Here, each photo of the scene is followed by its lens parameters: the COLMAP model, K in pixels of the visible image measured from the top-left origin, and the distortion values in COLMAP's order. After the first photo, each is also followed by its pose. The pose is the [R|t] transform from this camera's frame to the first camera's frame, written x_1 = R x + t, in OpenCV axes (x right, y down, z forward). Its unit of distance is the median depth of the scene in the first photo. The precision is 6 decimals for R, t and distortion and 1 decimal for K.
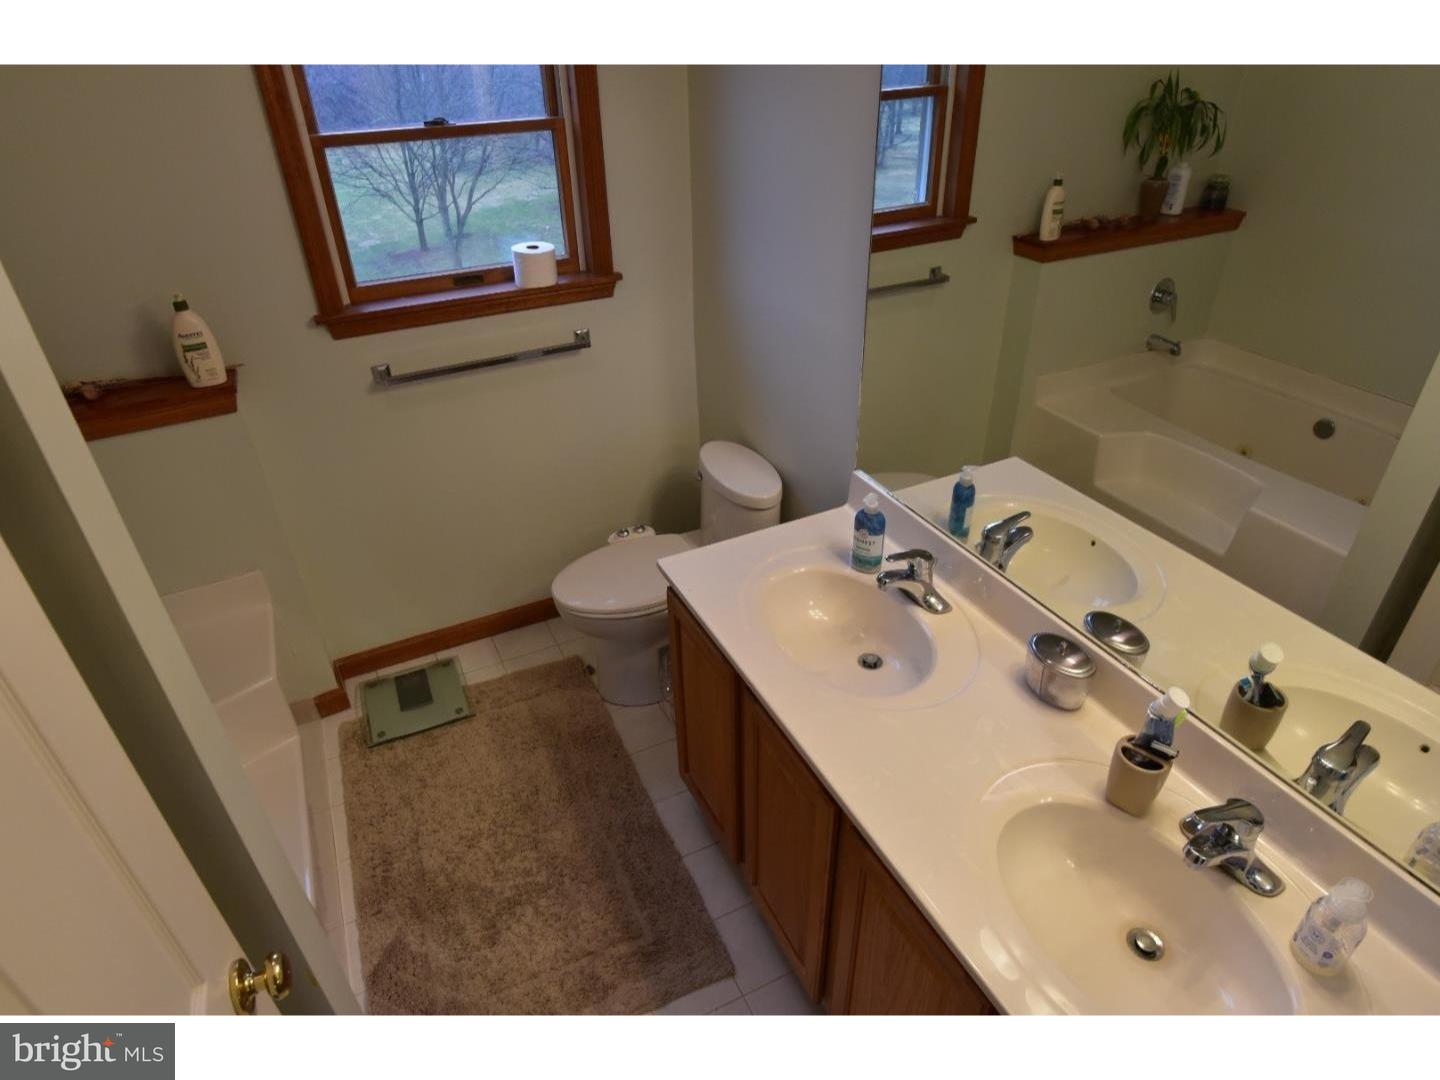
lens RADIAL K [[825.2, 0, 713.3], [0, 825.2, 540.7], [0, 0, 1]] dist [-0.050747, 0.024533]
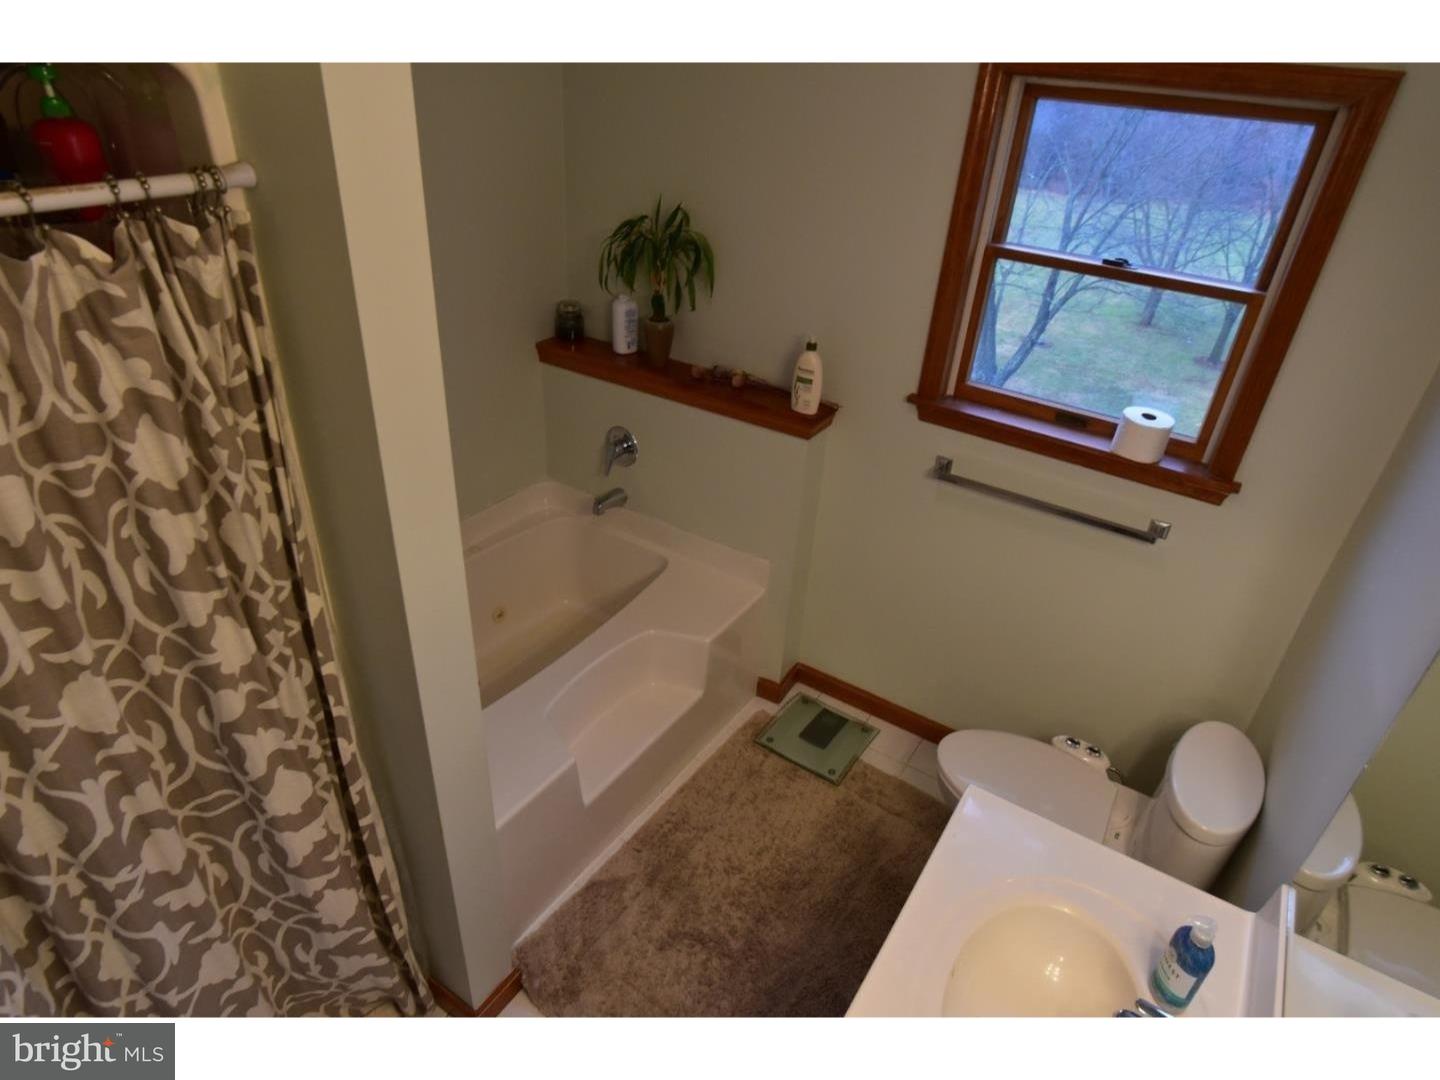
lens RADIAL K [[825.2, 0, 713.3], [0, 825.2, 540.7], [0, 0, 1]] dist [-0.050747, 0.024533]
pose [[0.503894, 0.488770, -0.712176, 0.231358], [-0.517959, 0.830797, 0.203702, -0.186090], [0.691237, 0.266234, 0.671796, 0.129558]]
